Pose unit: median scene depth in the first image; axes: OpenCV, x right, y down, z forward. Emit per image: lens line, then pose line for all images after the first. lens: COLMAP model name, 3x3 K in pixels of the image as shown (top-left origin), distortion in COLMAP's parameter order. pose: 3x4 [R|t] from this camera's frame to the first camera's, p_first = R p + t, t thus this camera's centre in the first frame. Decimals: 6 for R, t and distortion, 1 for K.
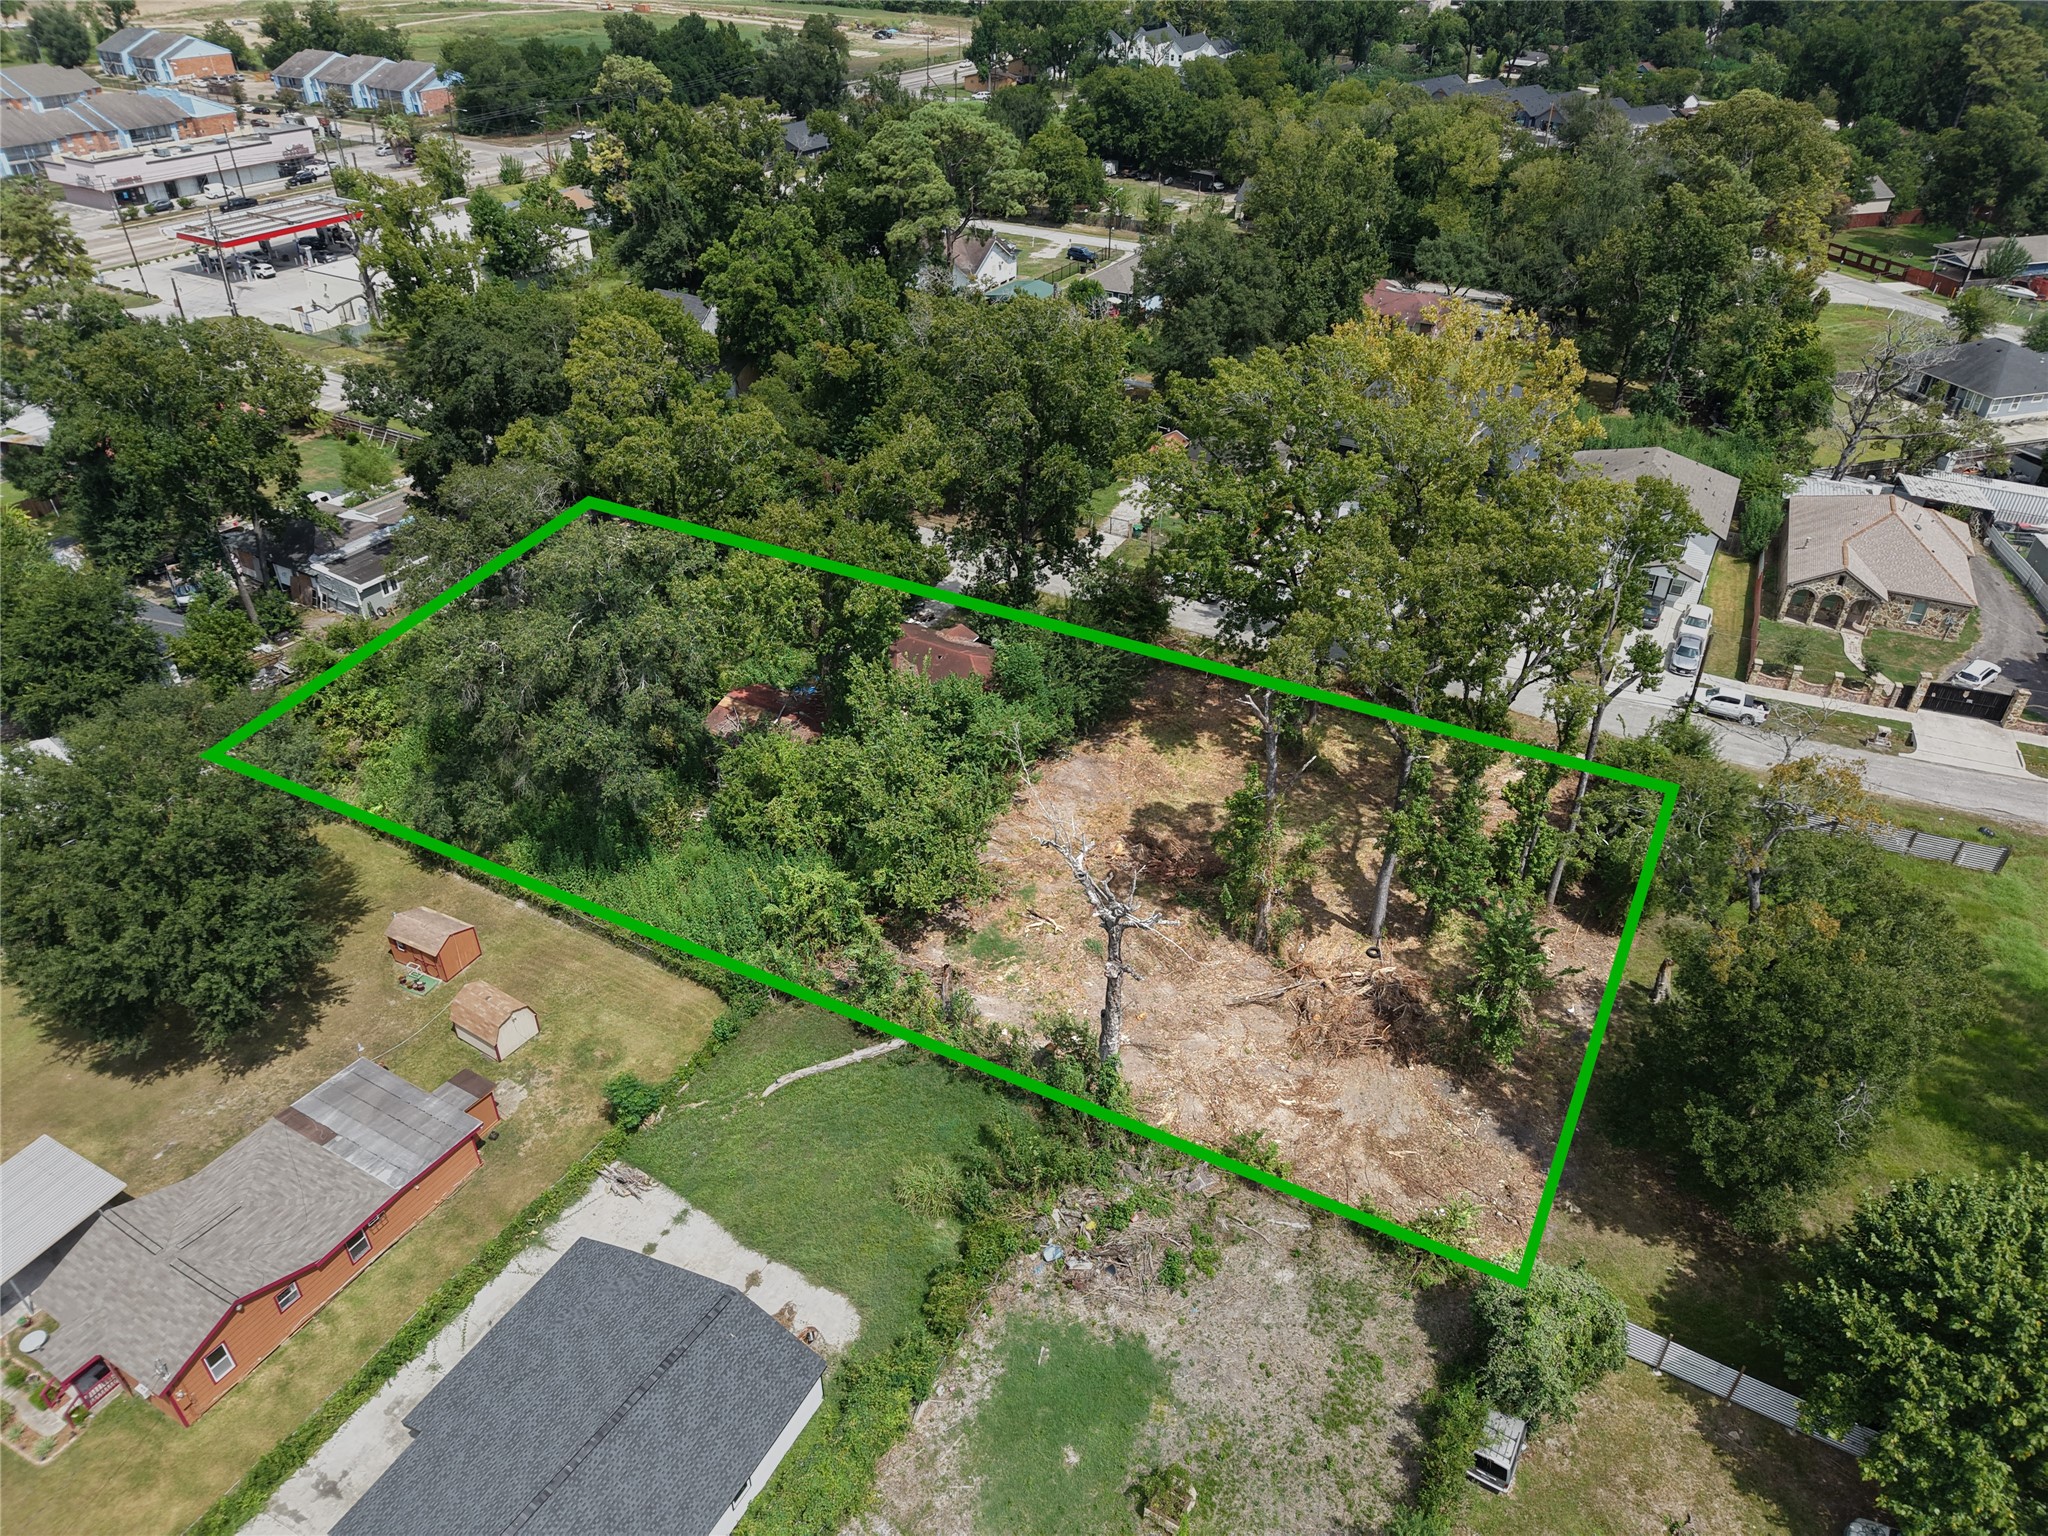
lens RADIAL K [[1370.1, 0, 1024.0], [0, 1370.1, 768.0], [0, 0, 1]] dist [0.005869, -0.003810]
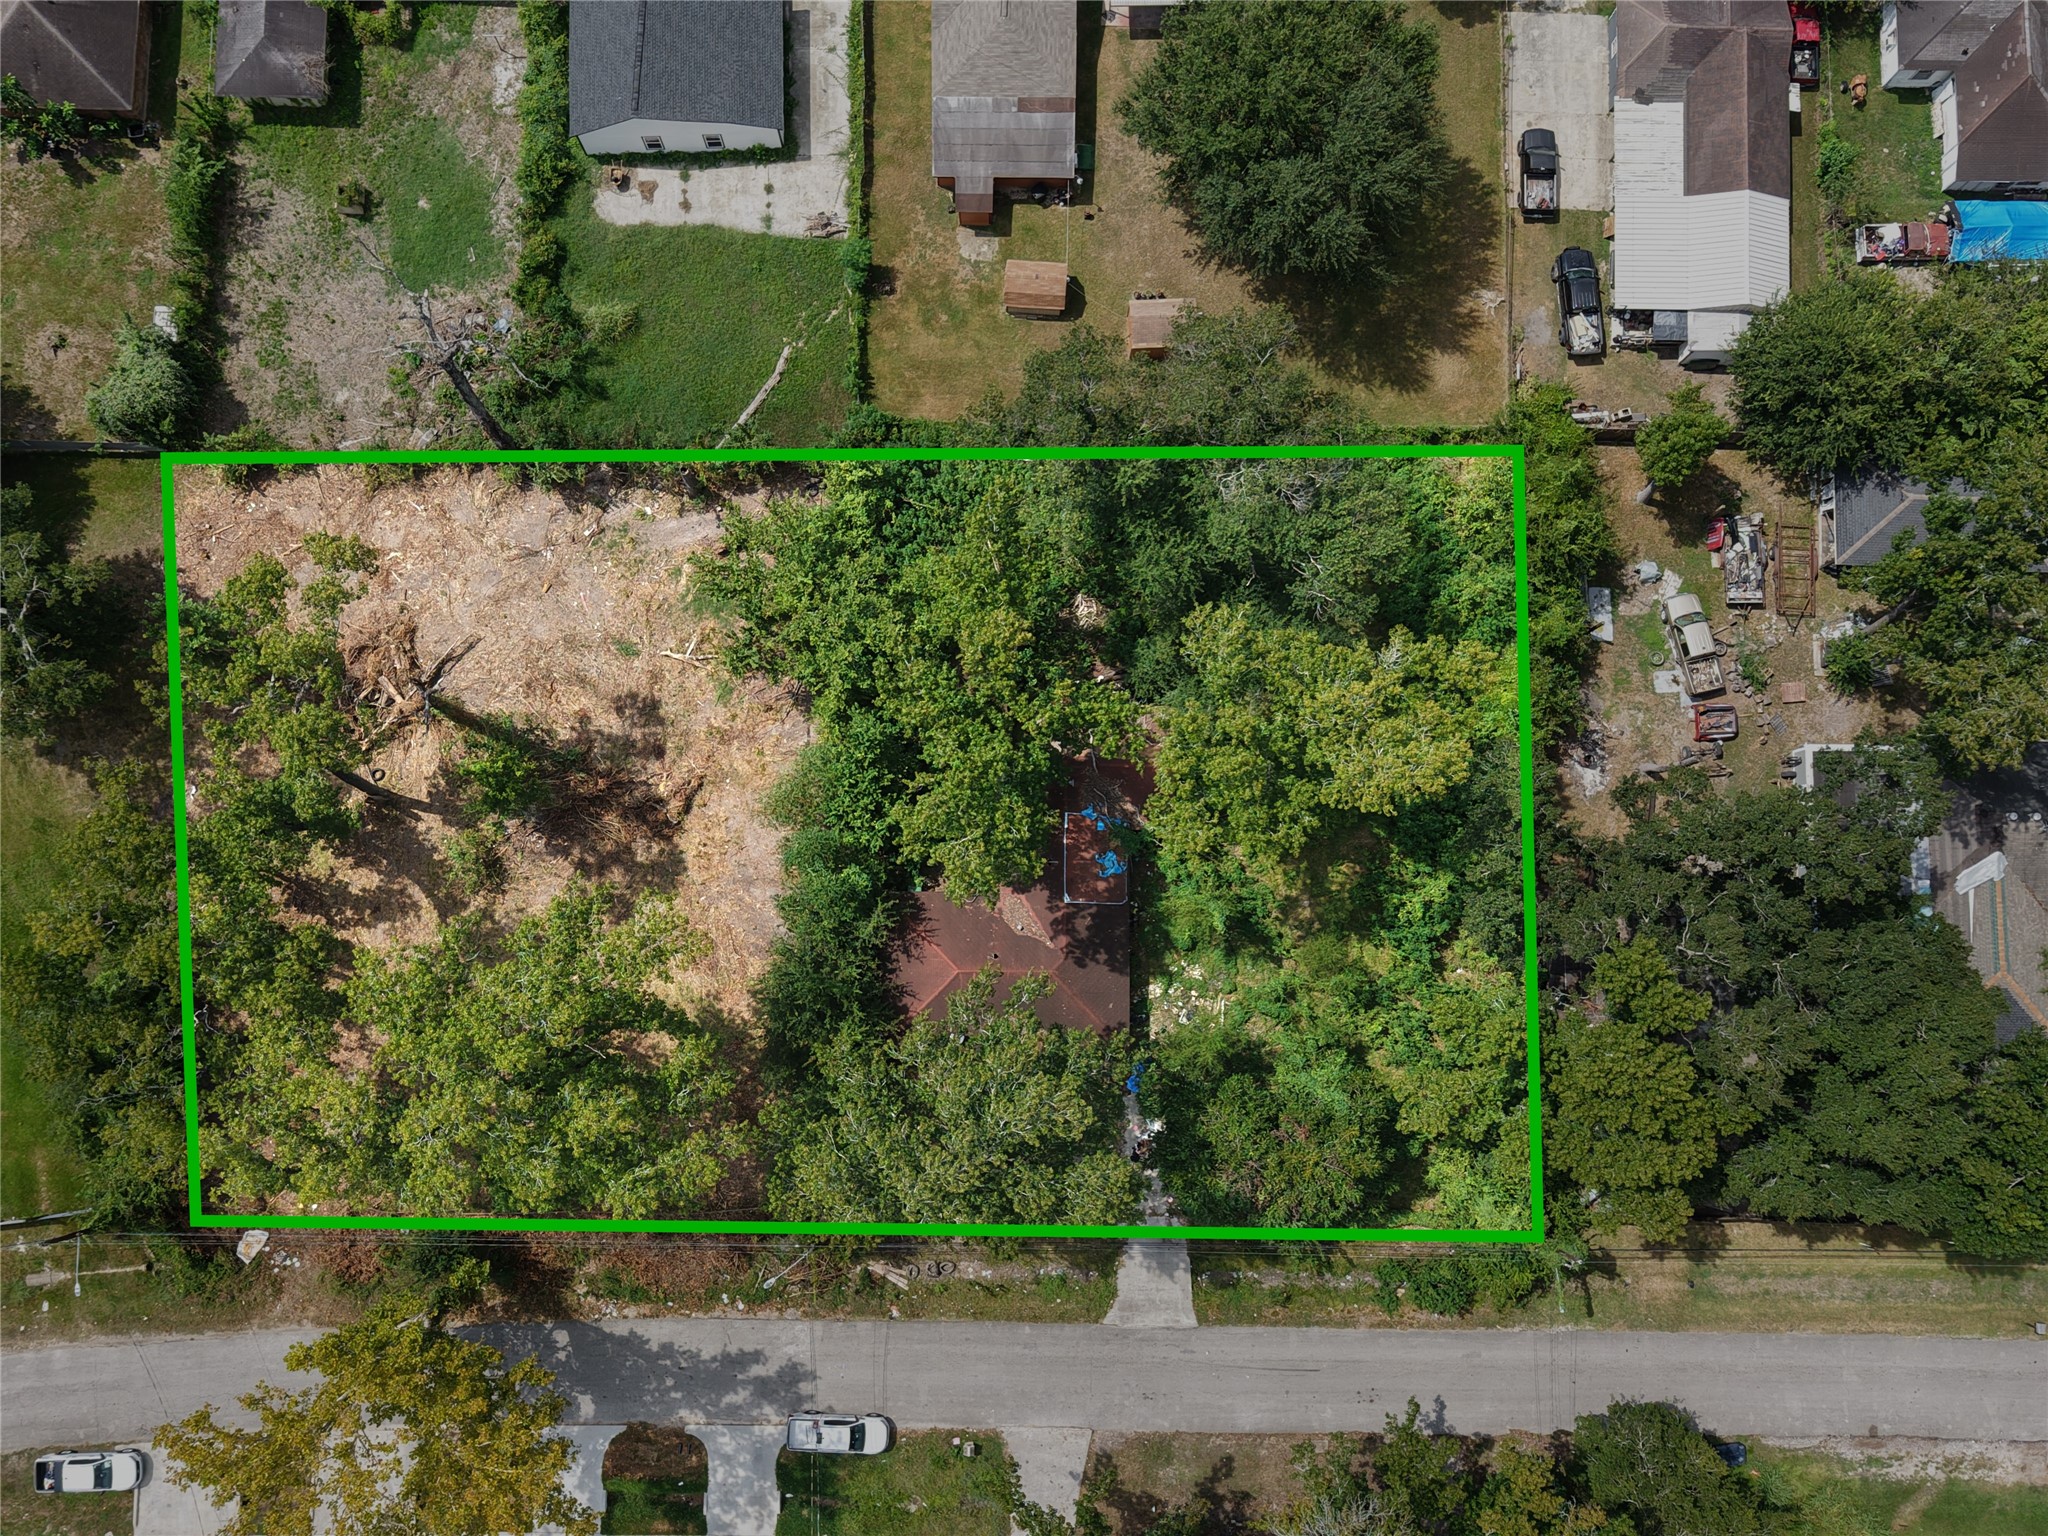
lens RADIAL K [[1370.1, 0, 1024.0], [0, 1370.1, 768.0], [0, 0, 1]] dist [0.005869, -0.003810]
pose [[-0.873032, 0.484505, -0.055411, -0.124419], [-0.287278, -0.419148, 0.861270, -0.990149], [0.394064, 0.767835, 0.505117, 0.754261]]
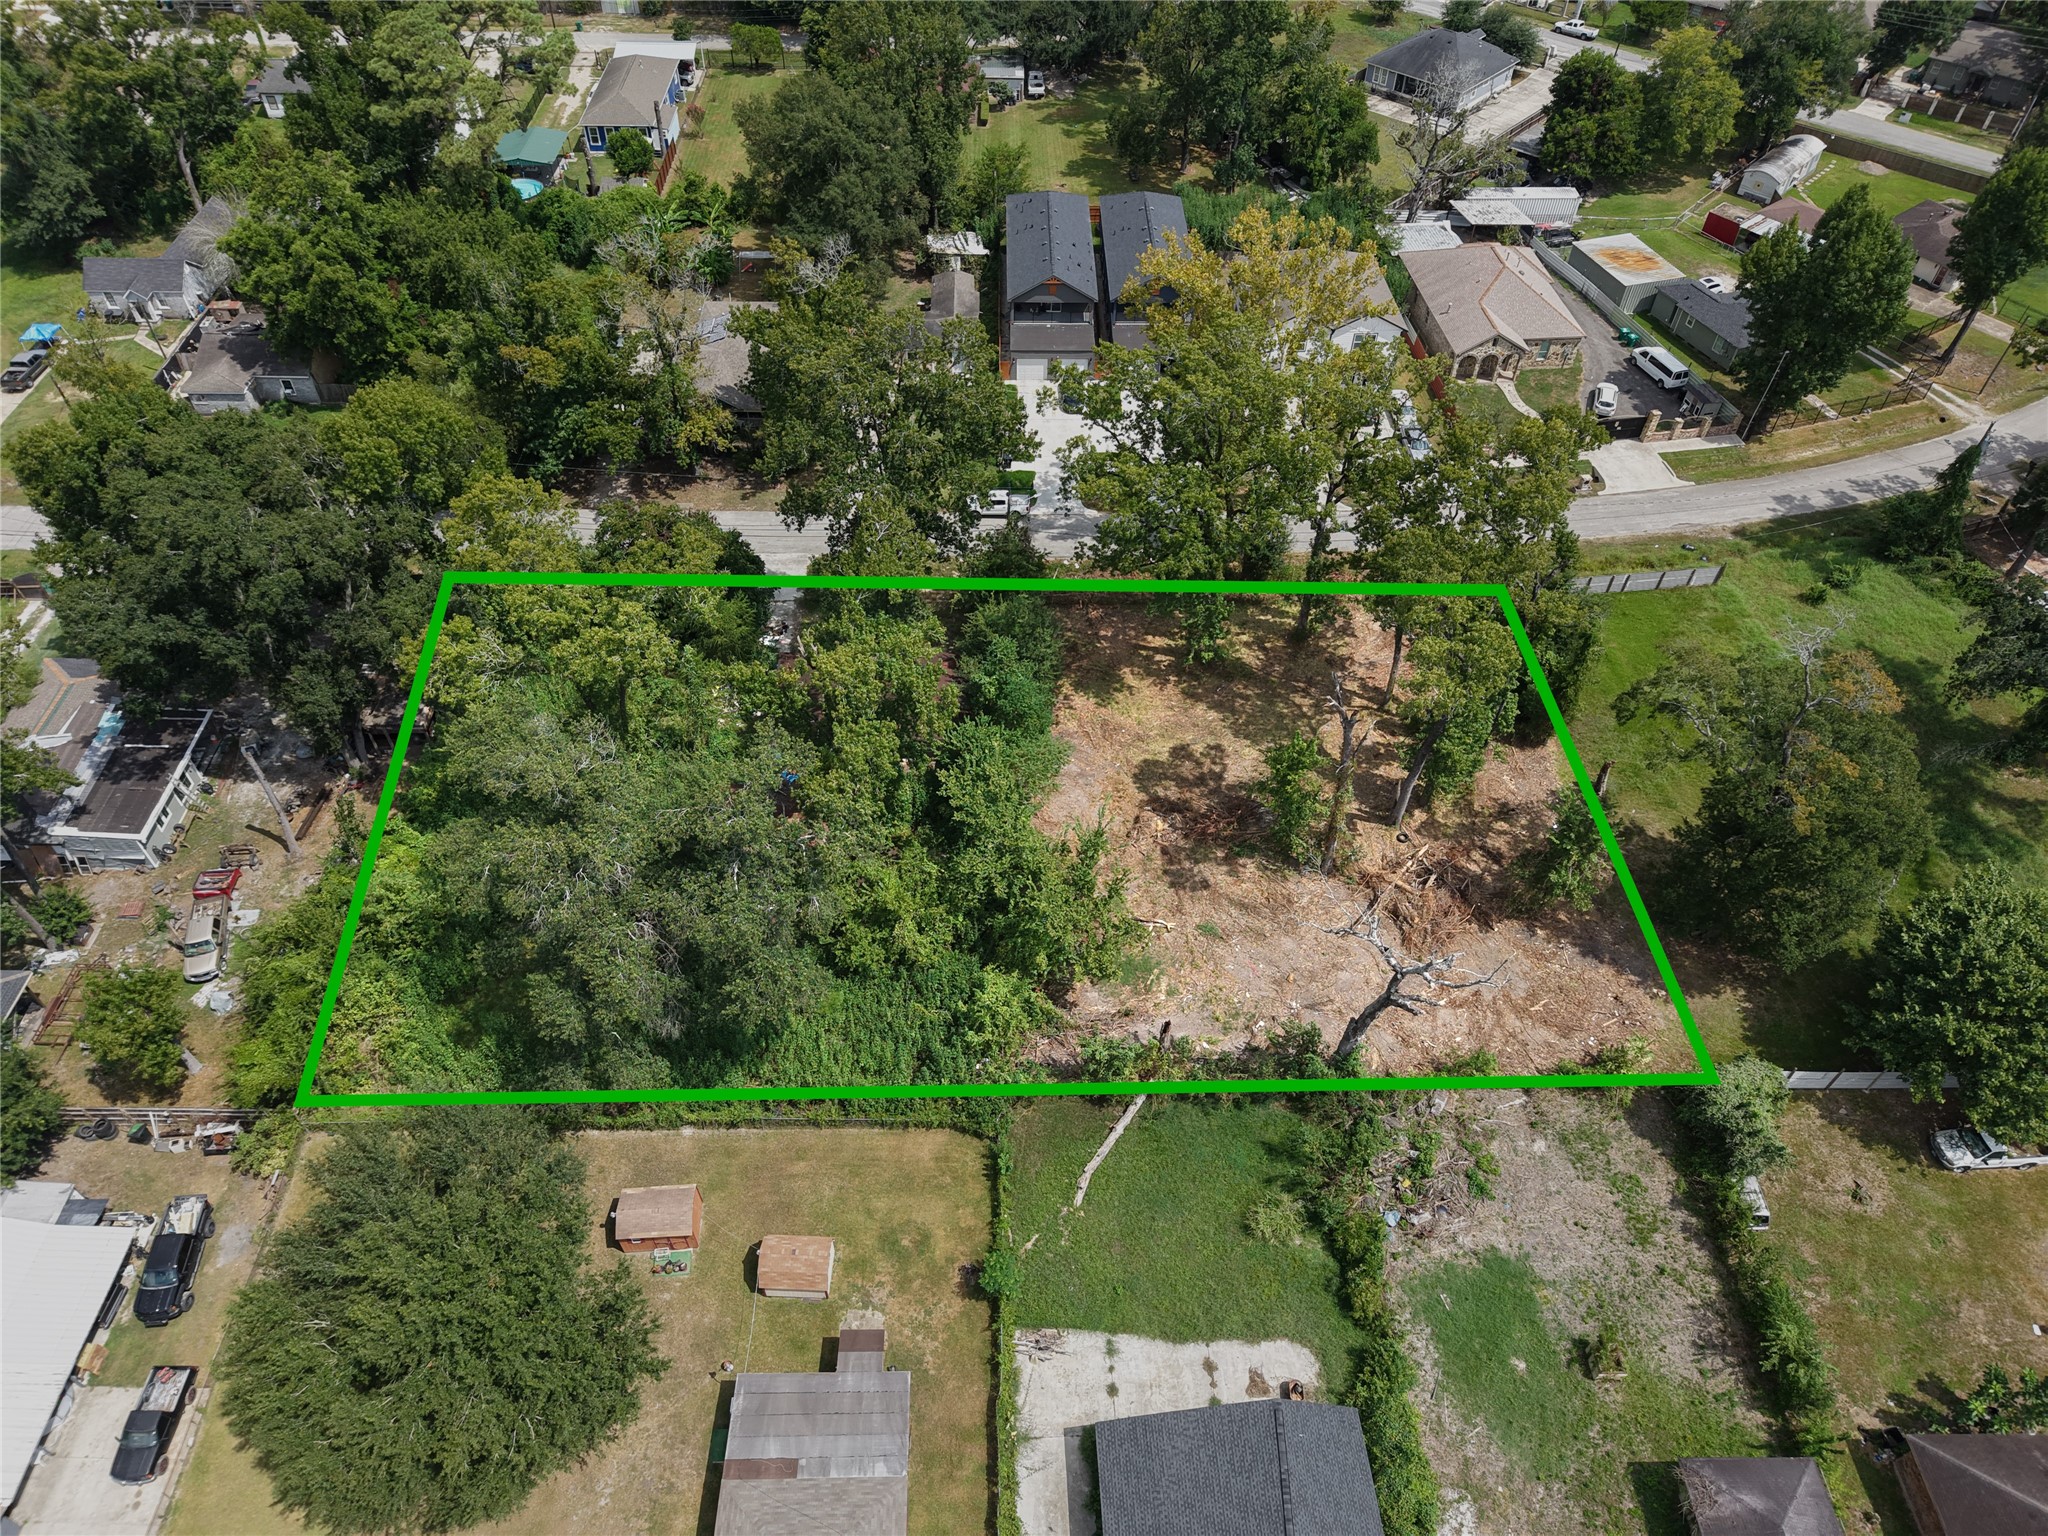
lens RADIAL K [[1370.1, 0, 1024.0], [0, 1370.1, 768.0], [0, 0, 1]] dist [0.005869, -0.003810]
pose [[0.861946, -0.372013, 0.344465, -0.468113], [0.281383, 0.916185, 0.285358, -0.397663], [-0.421750, -0.149036, 0.894380, 0.095912]]
